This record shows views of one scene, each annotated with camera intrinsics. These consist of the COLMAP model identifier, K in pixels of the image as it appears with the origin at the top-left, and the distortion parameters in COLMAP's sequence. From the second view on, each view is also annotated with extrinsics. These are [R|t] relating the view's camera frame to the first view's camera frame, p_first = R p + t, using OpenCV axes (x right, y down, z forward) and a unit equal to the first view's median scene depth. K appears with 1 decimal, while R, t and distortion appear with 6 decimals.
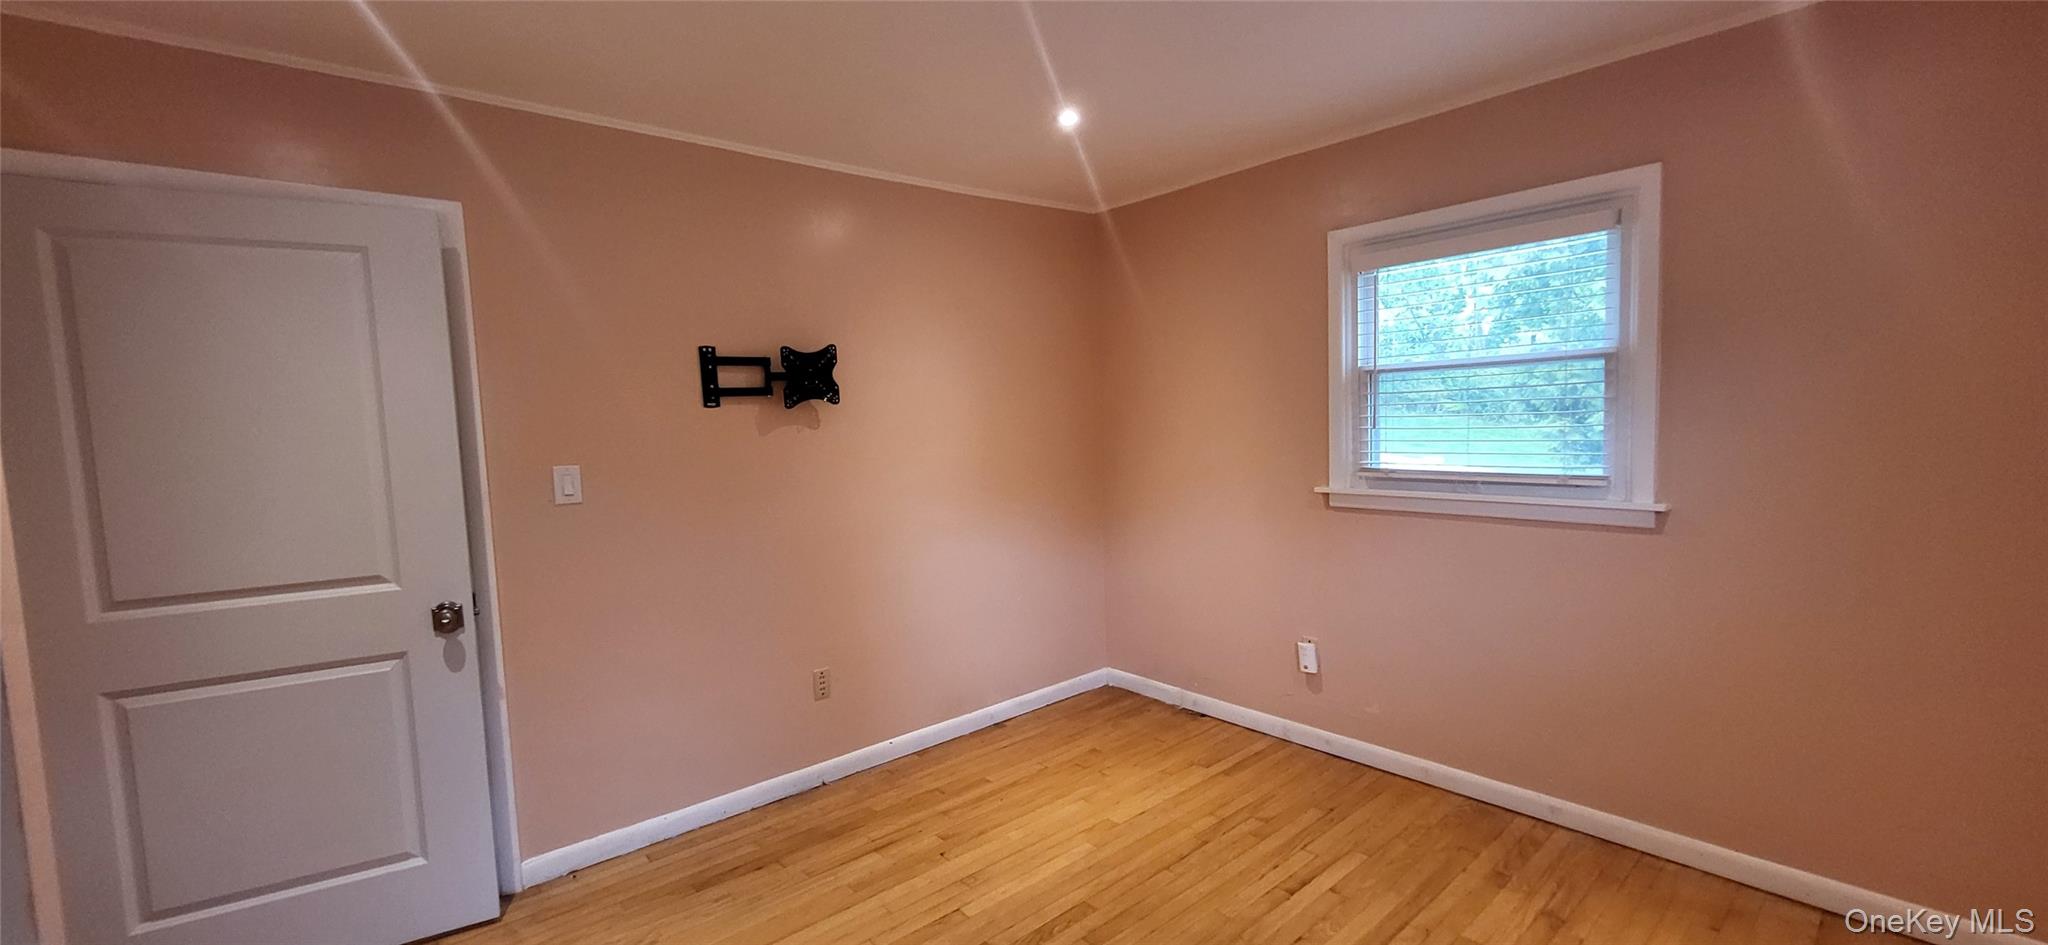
lens RADIAL K [[807.5, 0, 1020.4], [0, 807.5, 484.5], [0, 0, 1]] dist [-0.000251, -0.000037]
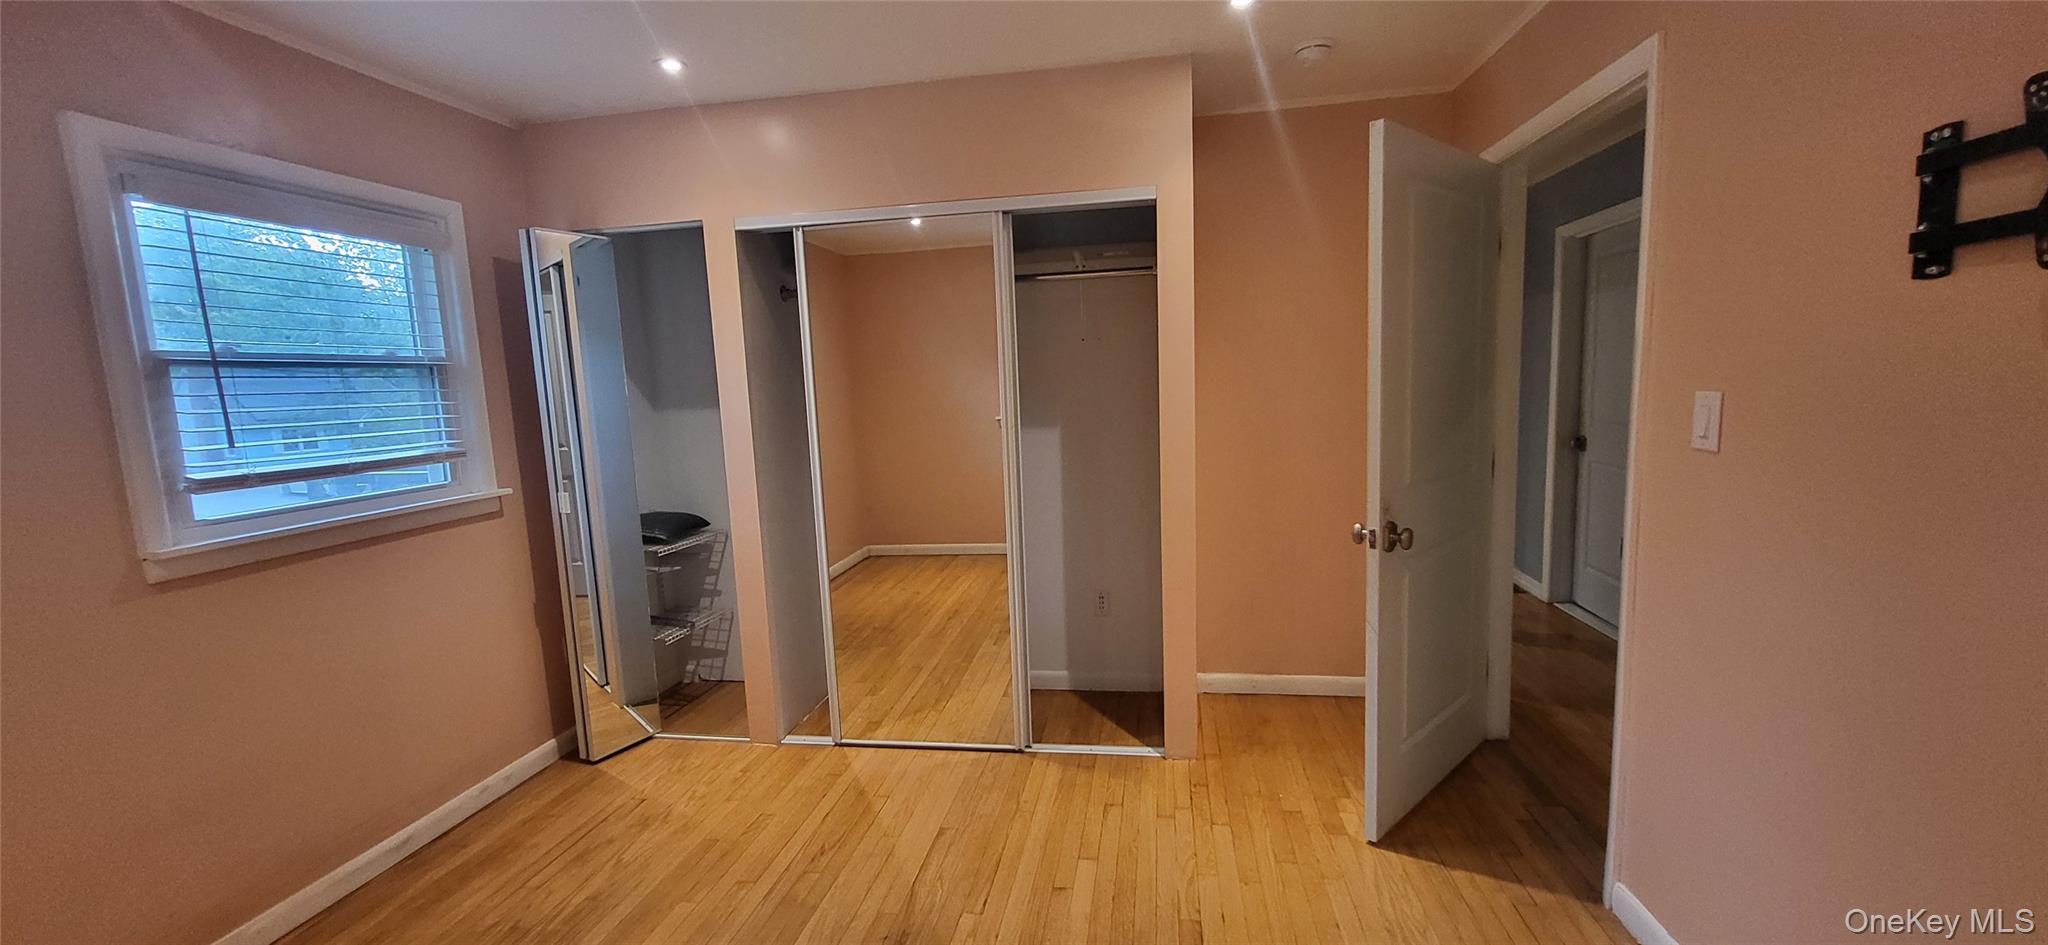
lens RADIAL K [[807.5, 0, 1020.4], [0, 807.5, 484.5], [0, 0, 1]] dist [-0.000251, -0.000037]
pose [[-0.764525, 0.145751, -0.627900, 0.244360], [0.012367, 0.977238, 0.211783, -0.085350], [0.644476, 0.154148, -0.748925, 1.025782]]
